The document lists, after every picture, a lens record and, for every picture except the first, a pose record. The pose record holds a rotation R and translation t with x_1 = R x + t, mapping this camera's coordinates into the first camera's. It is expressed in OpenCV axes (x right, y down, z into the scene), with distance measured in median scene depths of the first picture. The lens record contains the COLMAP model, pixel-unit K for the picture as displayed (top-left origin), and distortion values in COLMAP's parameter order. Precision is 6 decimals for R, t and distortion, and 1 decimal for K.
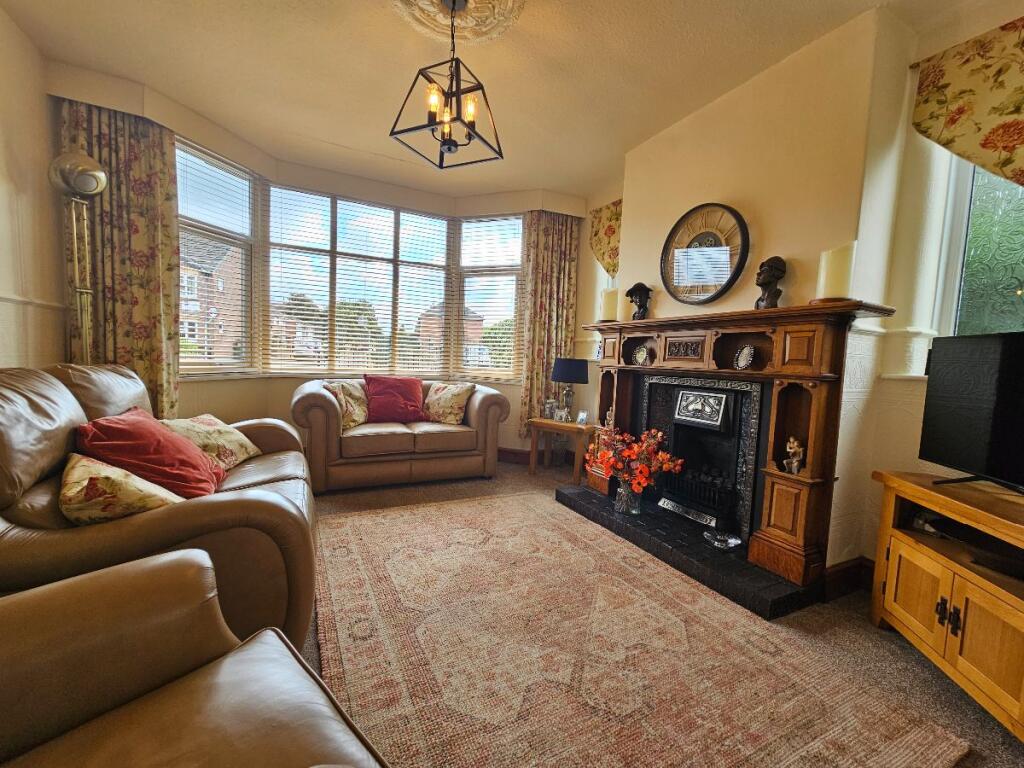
lens RADIAL K [[420.2, 0, 505.7], [0, 420.2, 385.8], [0, 0, 1]] dist [-0.001318, 0.000818]
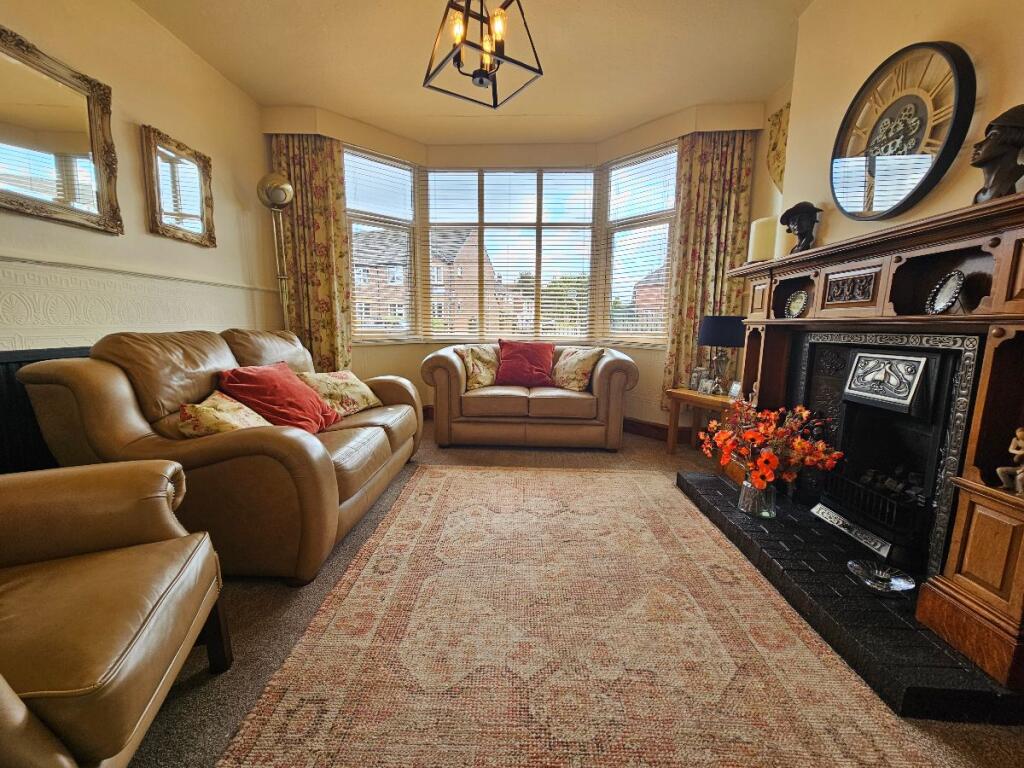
lens RADIAL K [[420.2, 0, 511.4], [0, 420.2, 385.8], [0, 0, 1]] dist [-0.001318, 0.000818]
pose [[0.873781, 0.038241, -0.484815, 0.281494], [-0.006938, 0.997782, 0.066198, 0.025208], [0.486271, -0.054479, 0.872108, 0.143580]]
